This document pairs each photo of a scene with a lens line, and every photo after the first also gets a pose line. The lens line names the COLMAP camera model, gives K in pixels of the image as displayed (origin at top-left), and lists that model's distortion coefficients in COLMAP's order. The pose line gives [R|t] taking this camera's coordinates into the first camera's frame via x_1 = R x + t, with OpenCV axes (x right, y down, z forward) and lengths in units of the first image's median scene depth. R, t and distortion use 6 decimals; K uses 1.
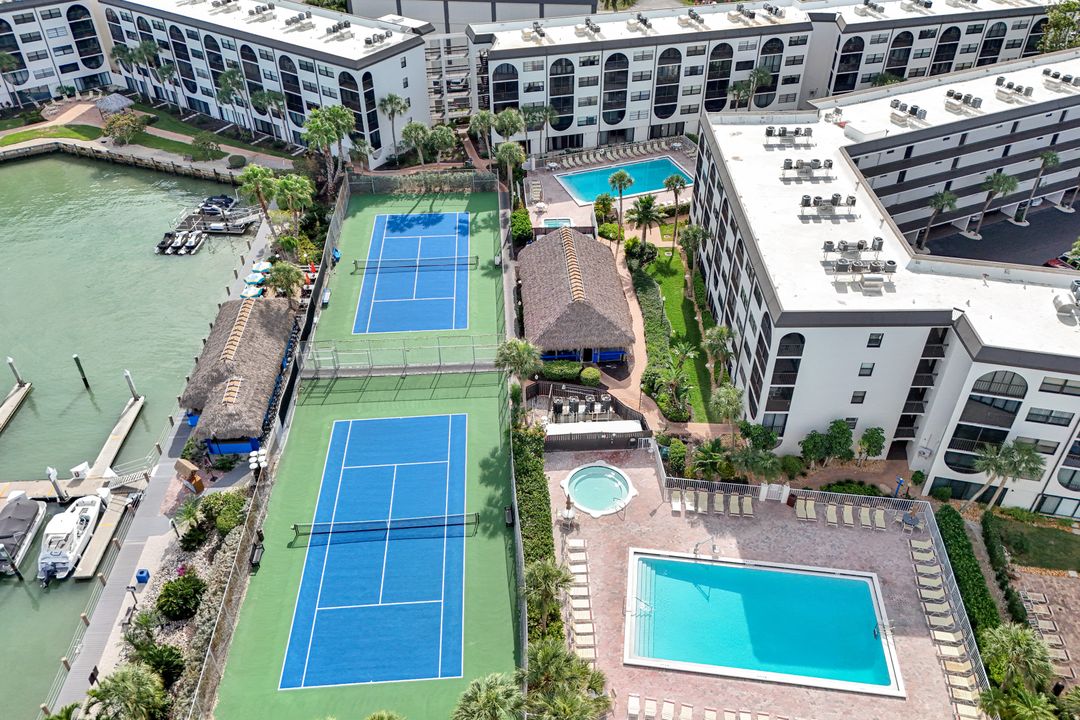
lens RADIAL K [[824.5, 0, 543.5], [0, 824.5, 340.1], [0, 0, 1]] dist [0.070131, -0.066539]
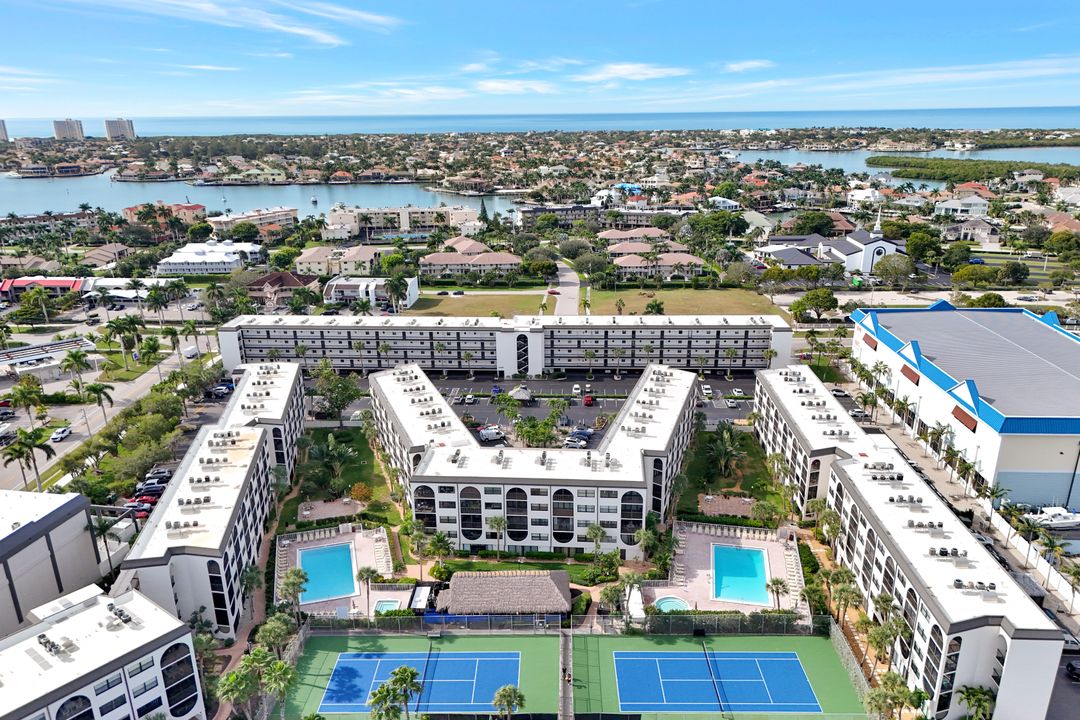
lens RADIAL K [[798.4, 0, 537.6], [0, 798.4, 385.0], [0, 0, 1]] dist [0.067939, -0.056309]
pose [[0.075821, -0.319542, 0.944534, -0.881677], [0.610227, 0.764027, 0.209490, -0.449807], [-0.788590, 0.560496, 0.252923, 0.280687]]
